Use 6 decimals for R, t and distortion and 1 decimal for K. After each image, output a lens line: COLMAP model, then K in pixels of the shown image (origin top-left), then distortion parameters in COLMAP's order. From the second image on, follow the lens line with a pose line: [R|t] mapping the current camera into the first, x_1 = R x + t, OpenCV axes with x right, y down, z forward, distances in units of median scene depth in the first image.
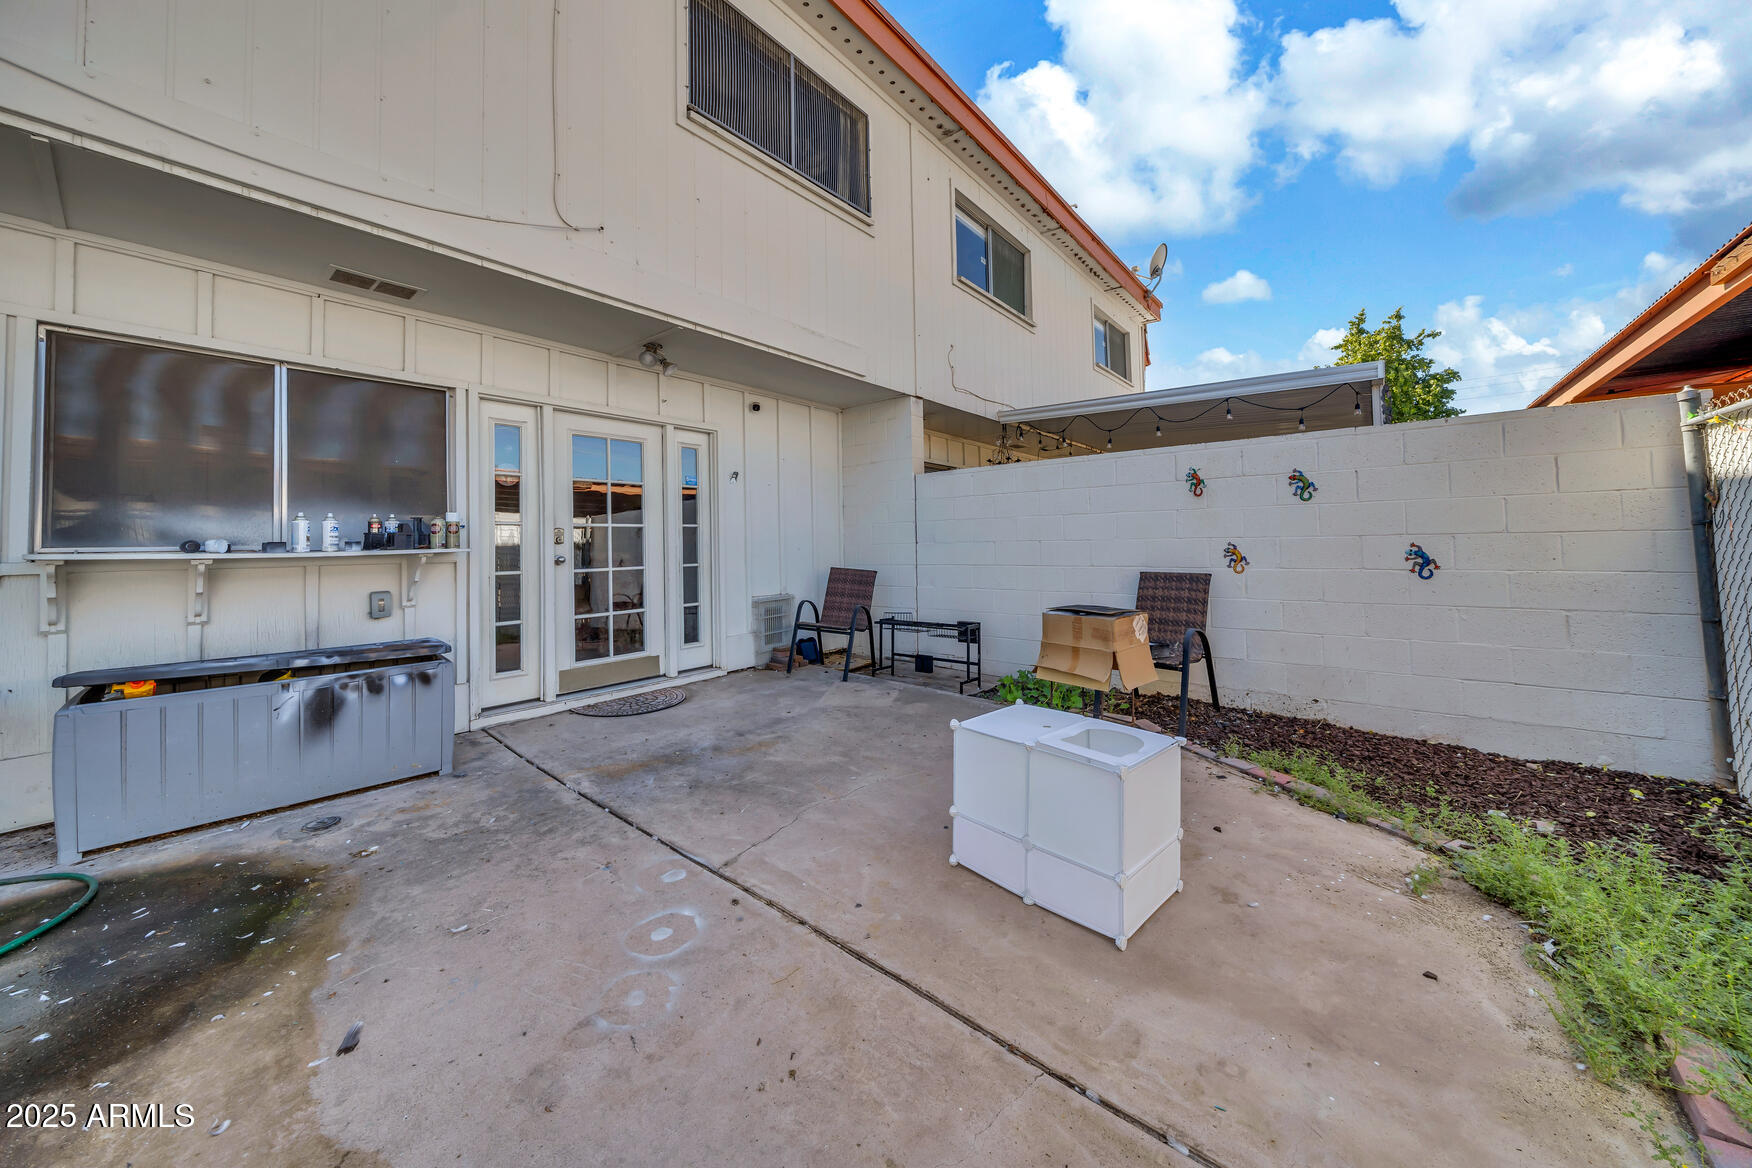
lens RADIAL K [[594.7, 0, 895.9], [0, 594.7, 534.8], [0, 0, 1]] dist [-0.000307, -0.002466]
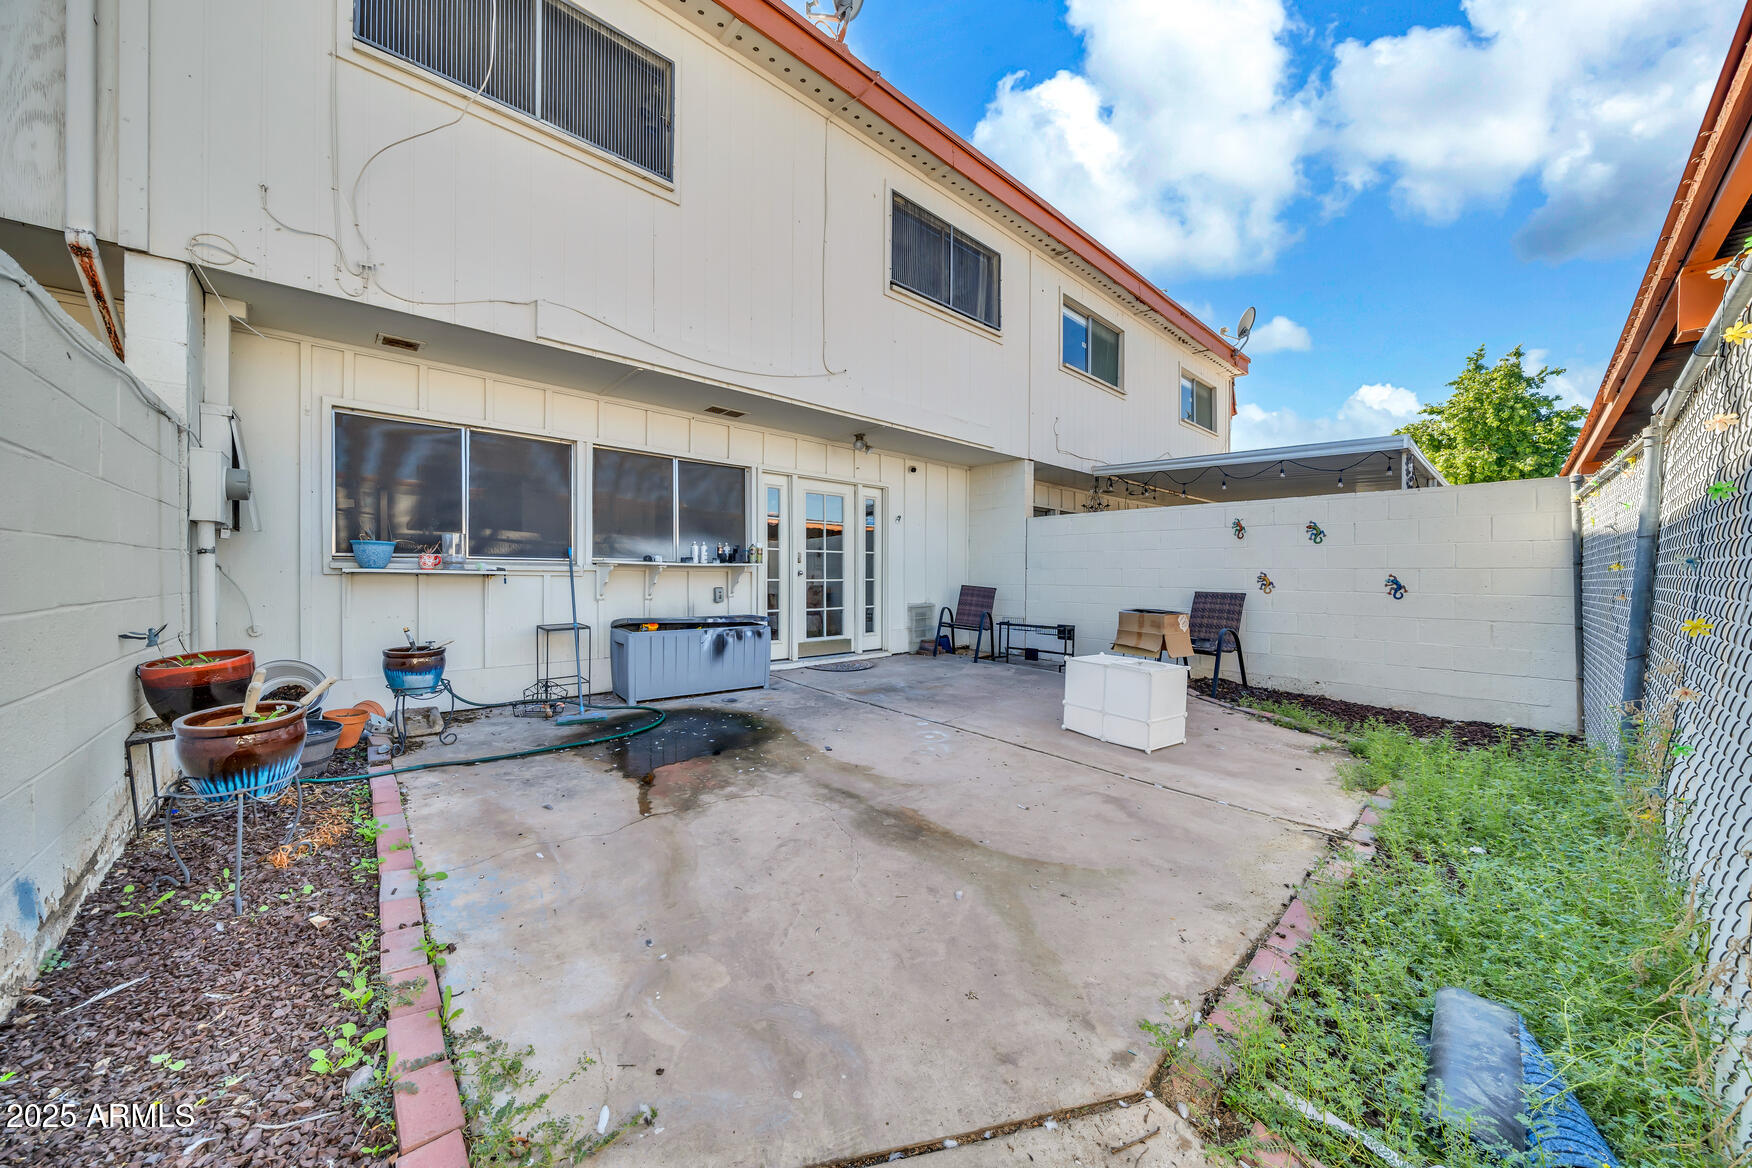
lens RADIAL K [[587.0, 0, 876.0], [0, 587.0, 584.0], [0, 0, 1]] dist [-0.001166, -0.002346]
pose [[0.985164, 0.027937, -0.169329, -0.087586], [-0.022173, 0.999112, 0.035831, 0.009874], [0.170180, -0.031545, 0.984908, -0.438333]]
